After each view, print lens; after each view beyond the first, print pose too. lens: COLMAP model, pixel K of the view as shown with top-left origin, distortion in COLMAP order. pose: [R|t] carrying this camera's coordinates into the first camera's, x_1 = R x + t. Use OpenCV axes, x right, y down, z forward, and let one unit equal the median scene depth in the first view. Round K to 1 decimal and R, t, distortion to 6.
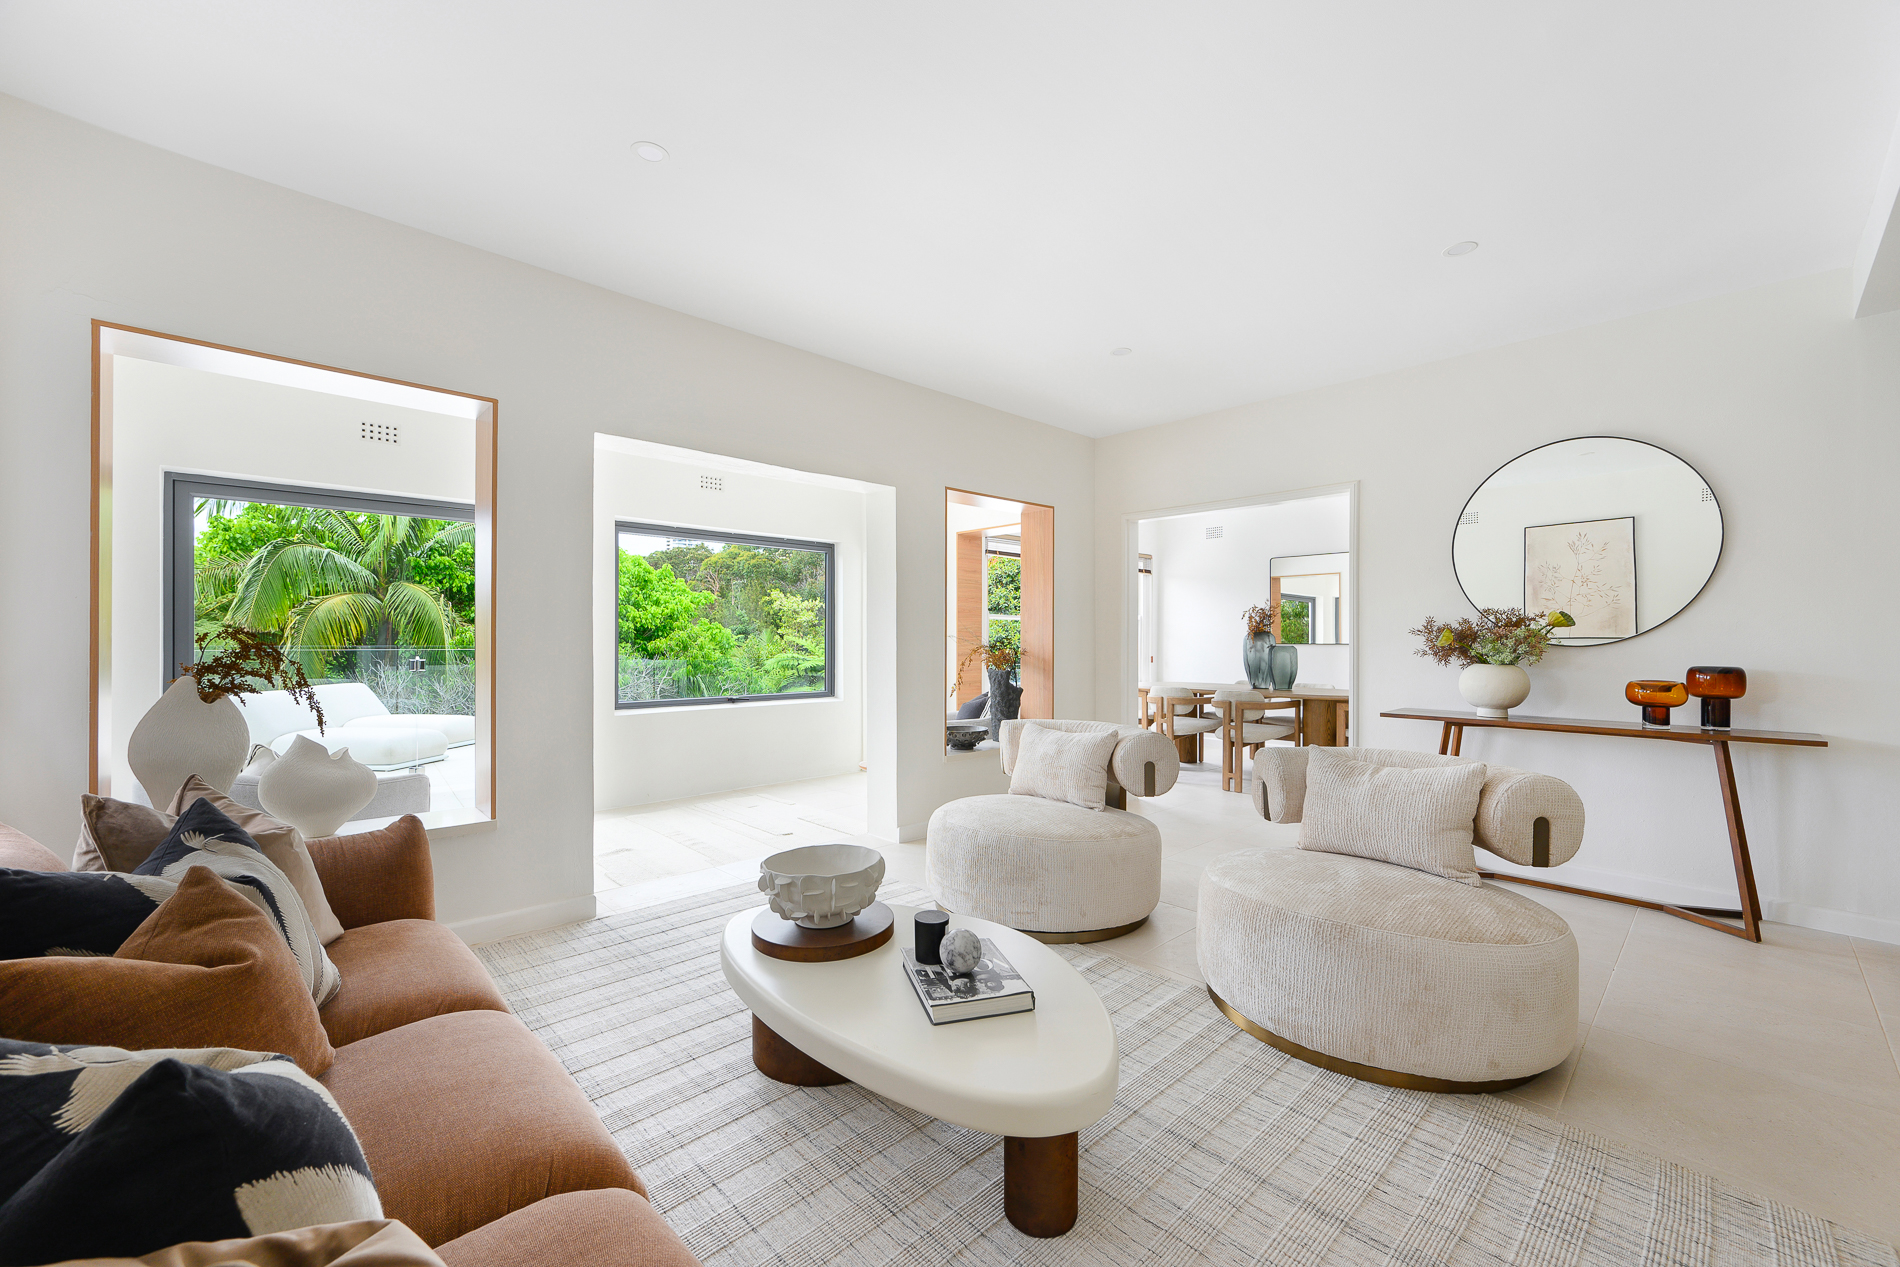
lens RADIAL K [[769.9, 0, 950.0], [0, 769.9, 634.0], [0, 0, 1]] dist [-0.004496, -0.000823]
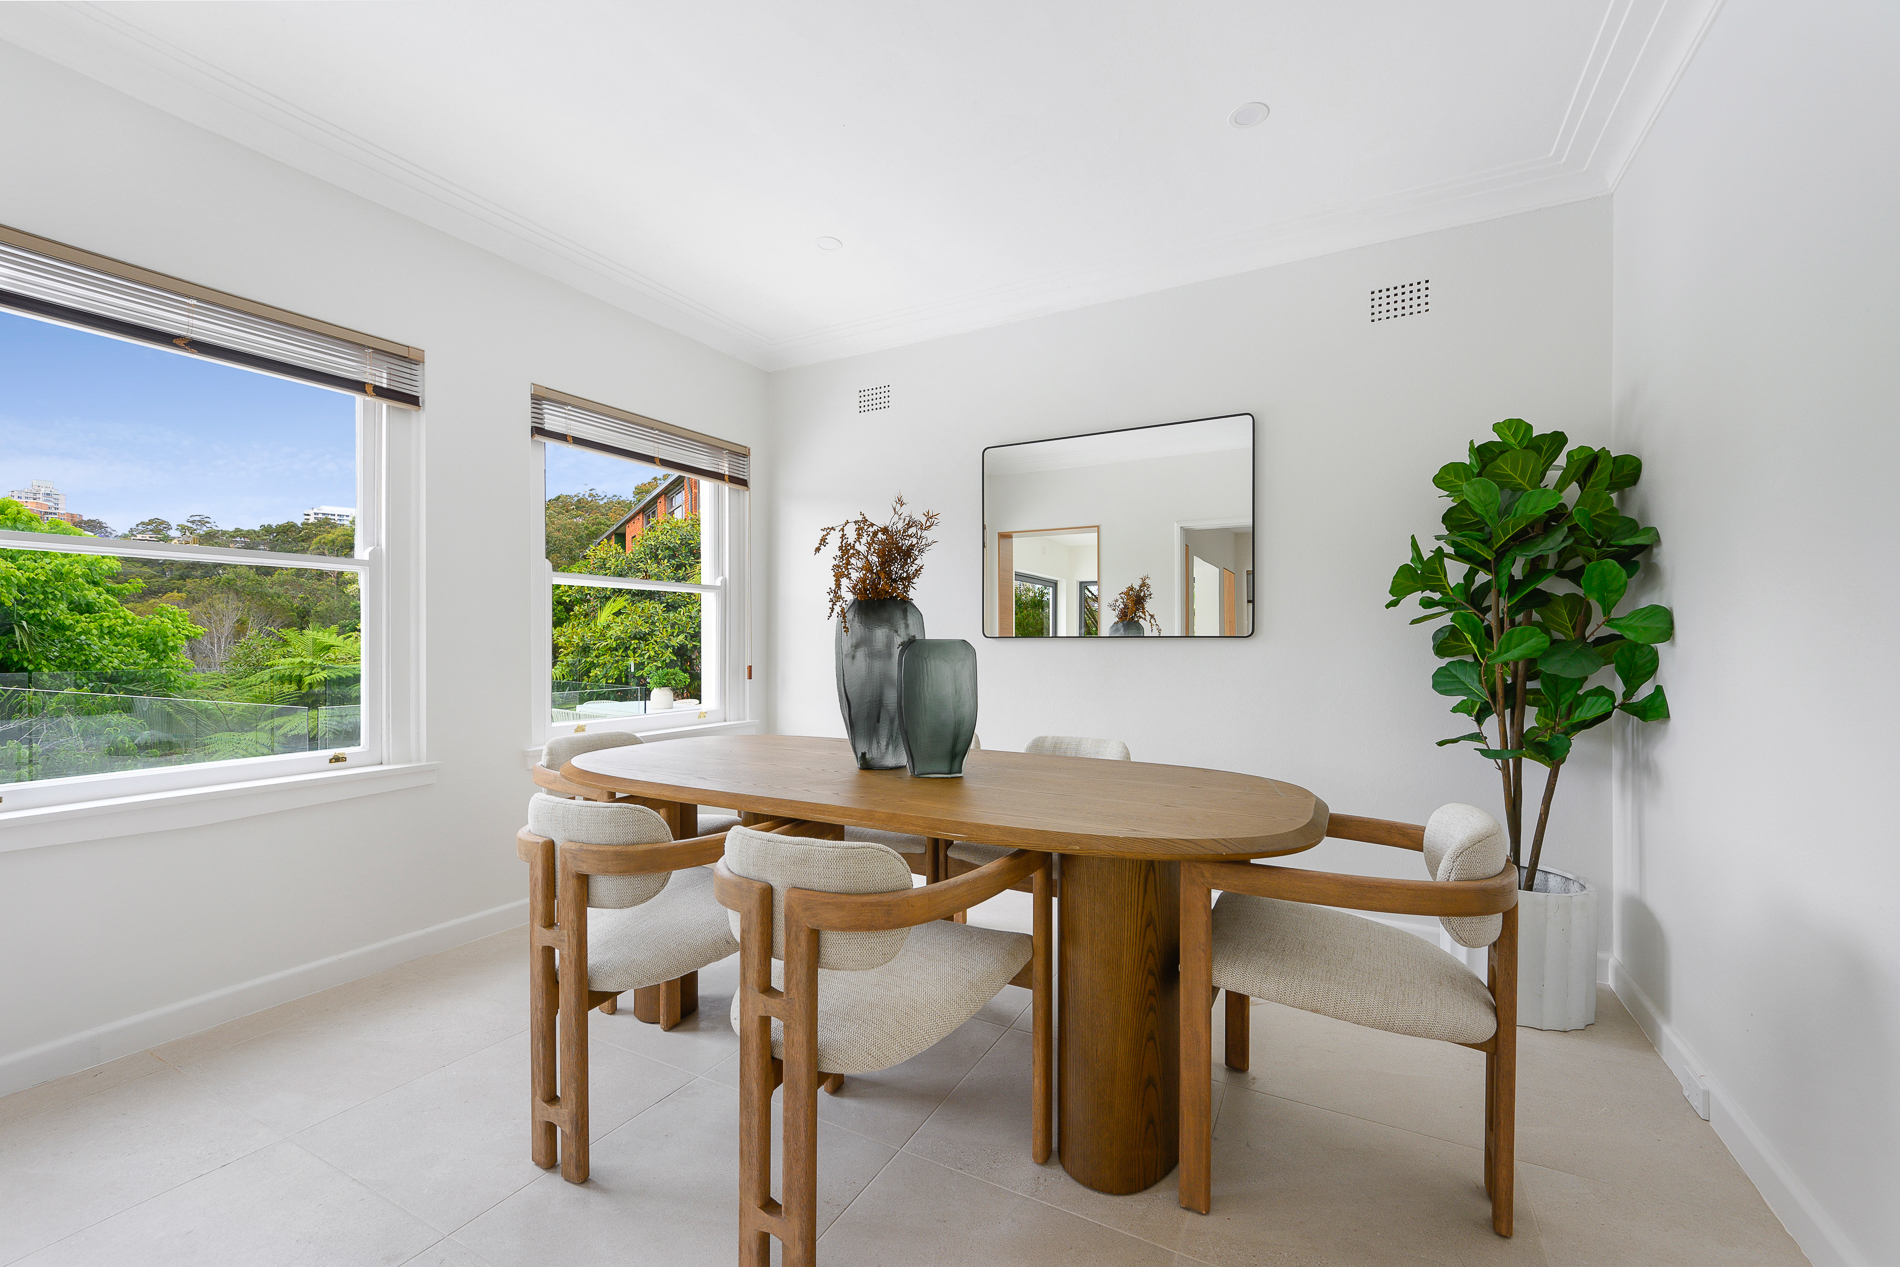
lens RADIAL K [[769.9, 0, 951.4], [0, 769.9, 636.5], [0, 0, 1]] dist [-0.004496, -0.000823]
pose [[0.954631, -0.006517, 0.297719, 0.327809], [0.004138, 0.999954, 0.008623, 0.009390], [-0.297761, -0.007000, 0.954615, 0.668949]]
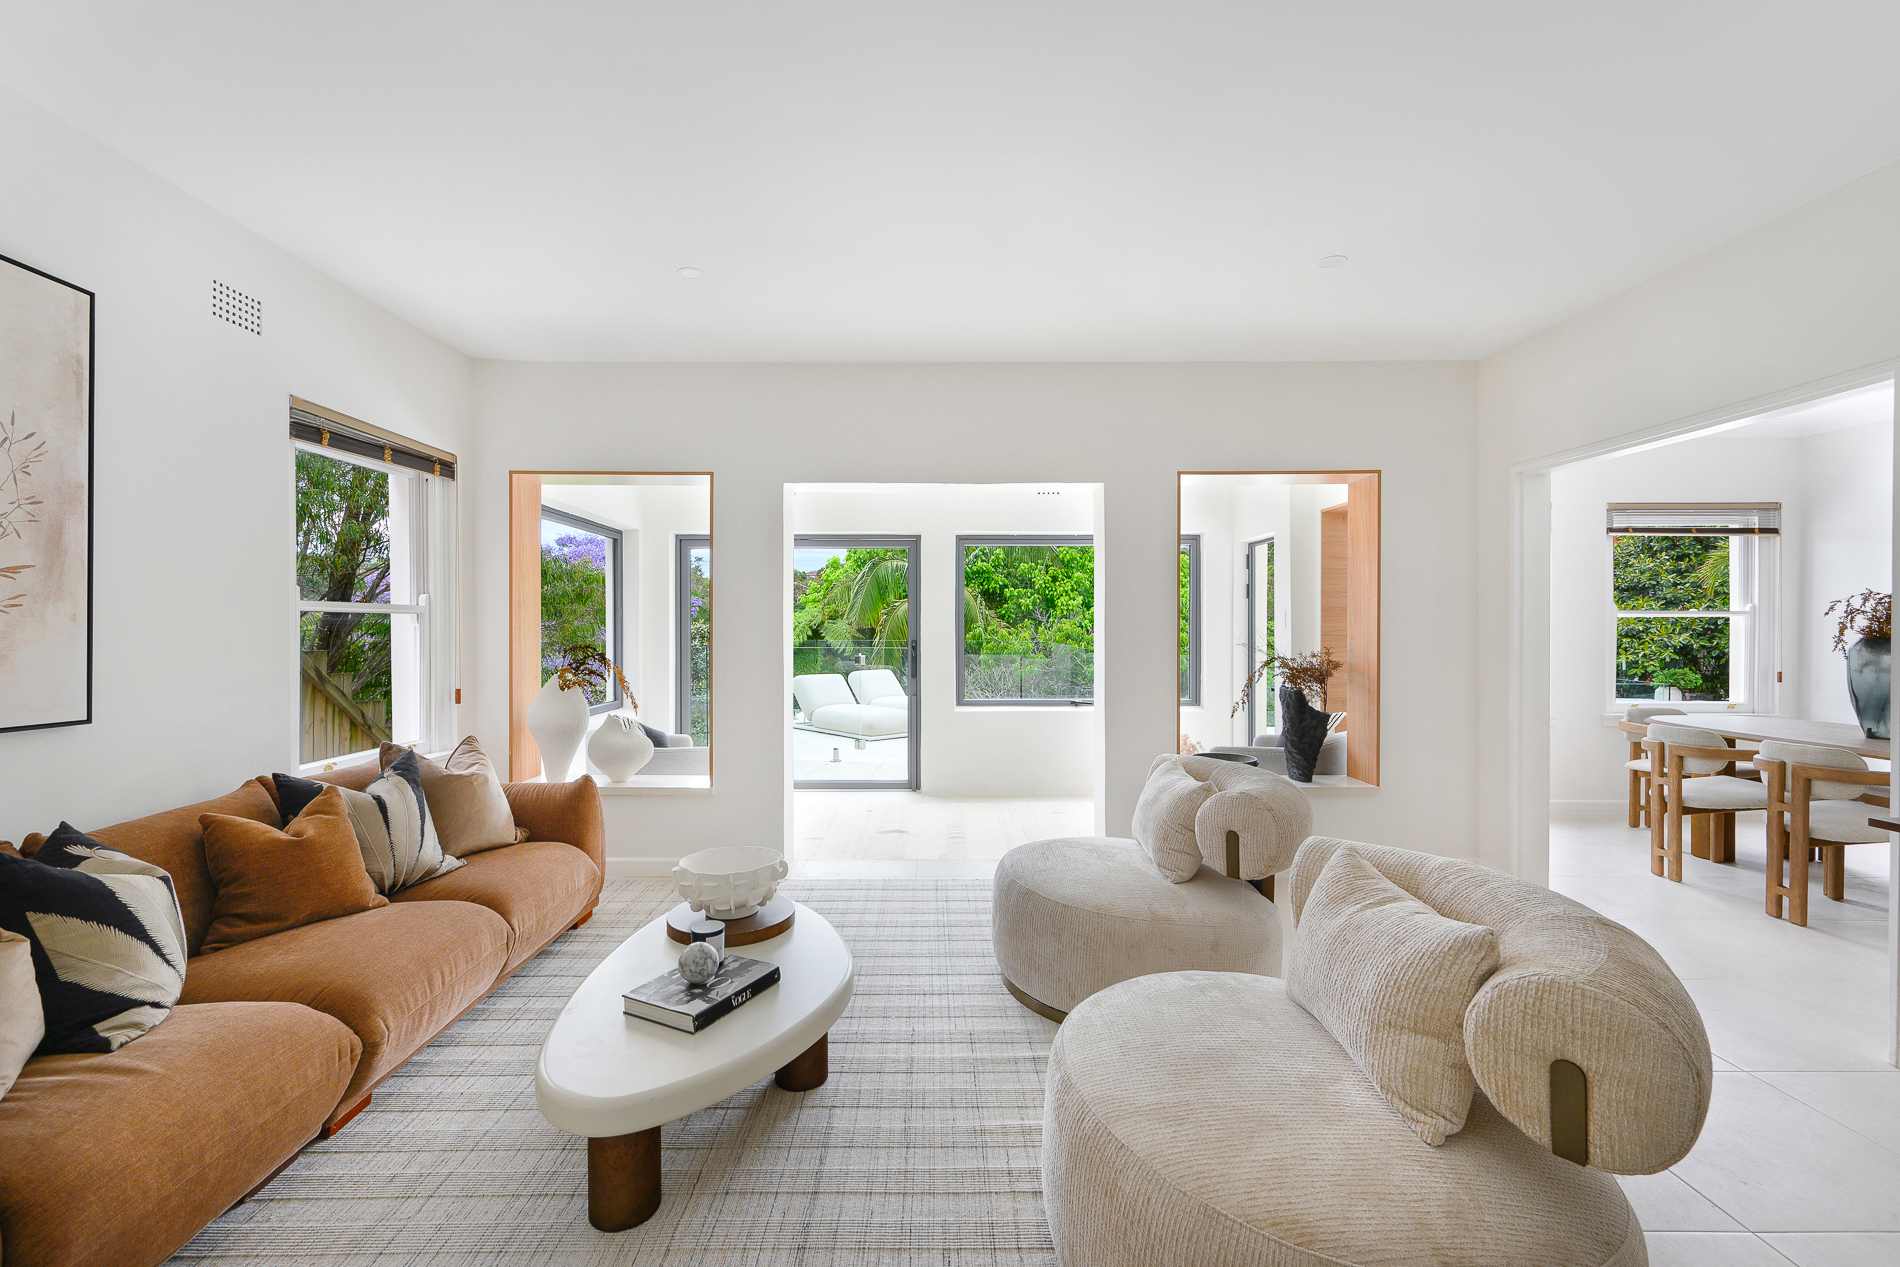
lens RADIAL K [[808.6, 0, 937.3], [0, 808.6, 625.1], [0, 0, 1]] dist [-0.007664, 0.001116]
pose [[0.717573, -0.003110, -0.696476, 0.310604], [0.007638, 0.999965, 0.003403, -0.019551], [0.696441, -0.007762, 0.717572, 0.124737]]
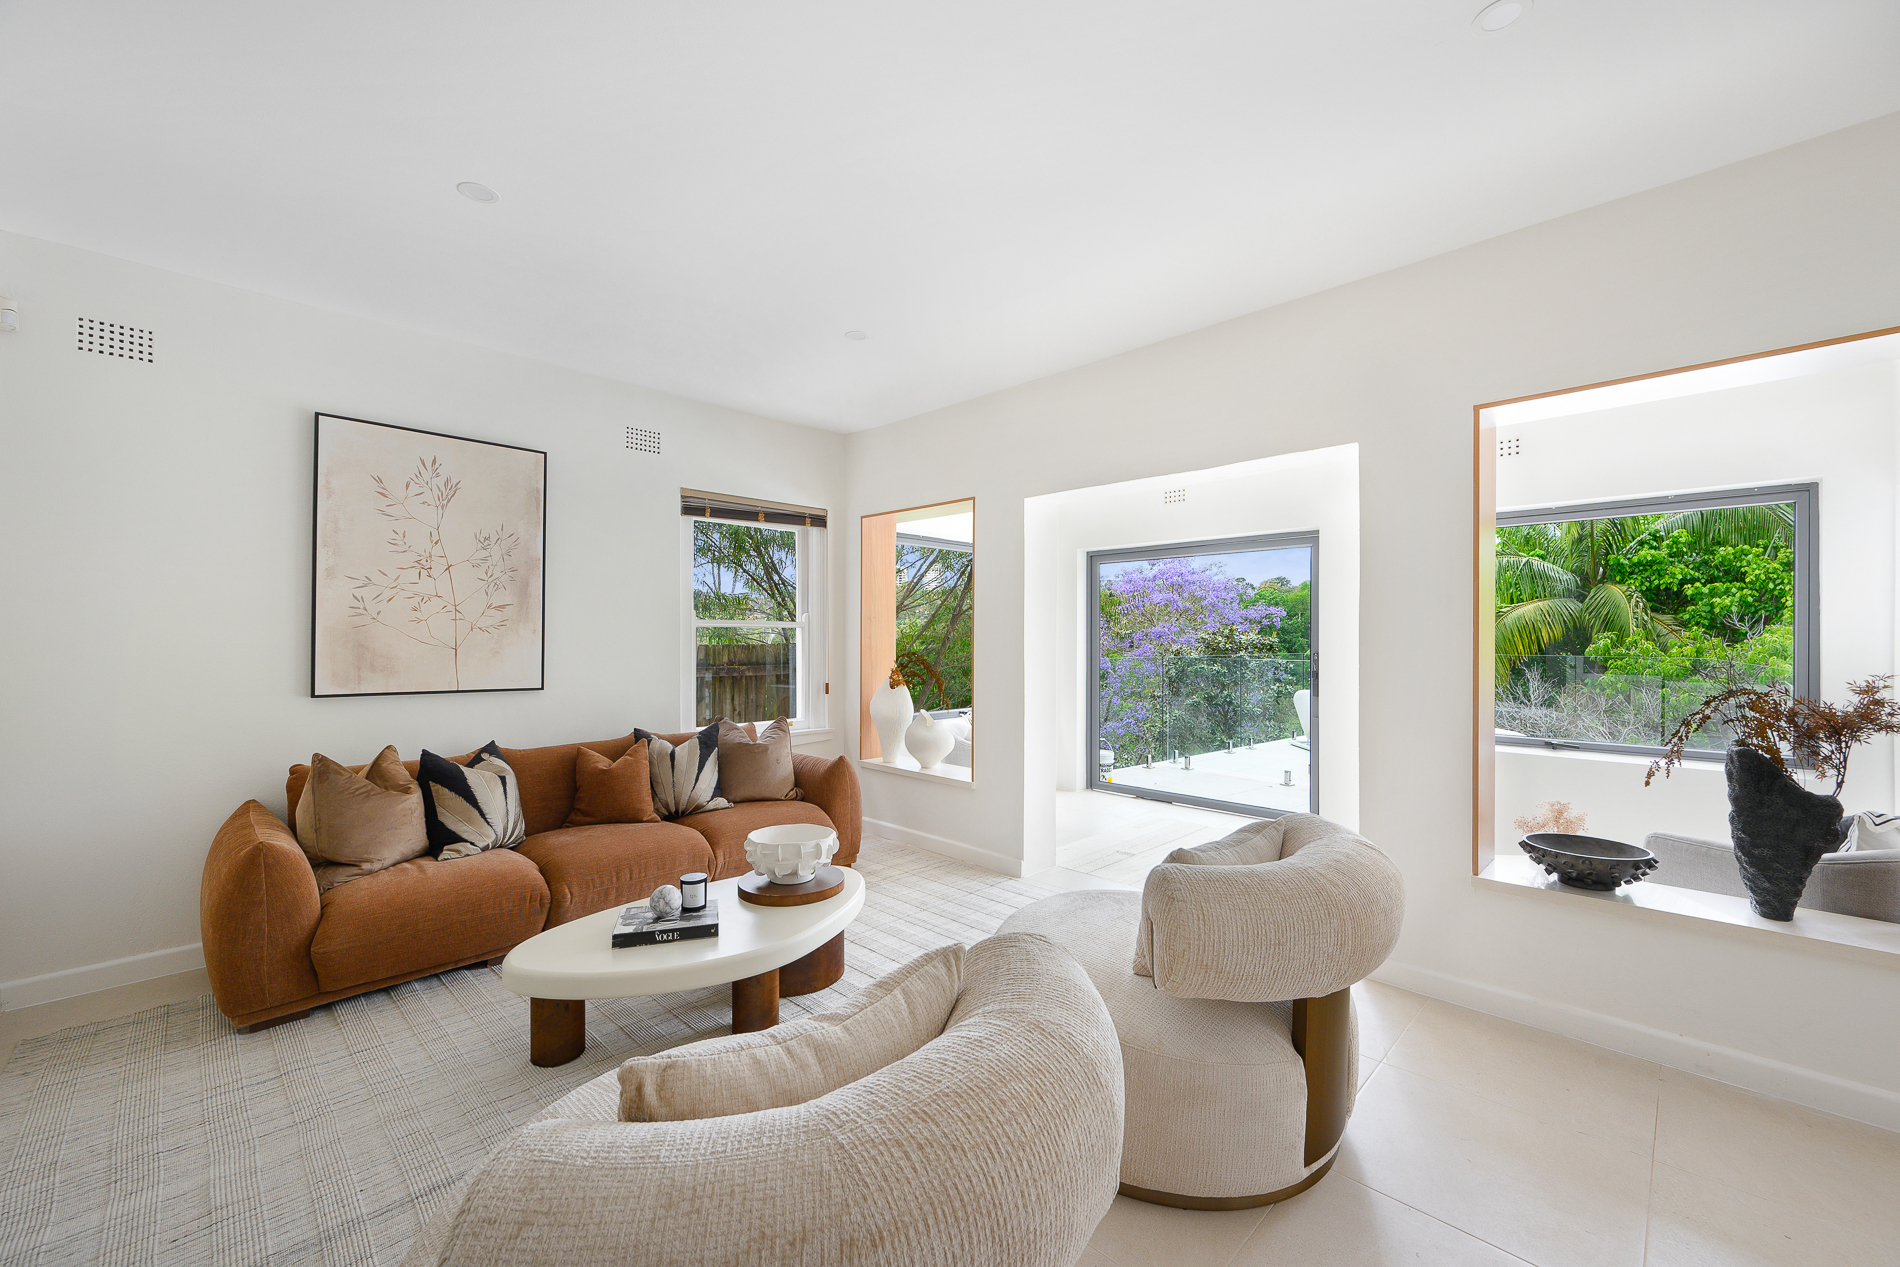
lens RADIAL K [[769.9, 0, 958.1], [0, 769.9, 634.8], [0, 0, 1]] dist [-0.004496, -0.000823]
pose [[0.005319, -0.004441, -0.999976, 0.412775], [0.008413, 0.999955, -0.004396, -0.016530], [0.999950, -0.008389, 0.005356, 0.448790]]
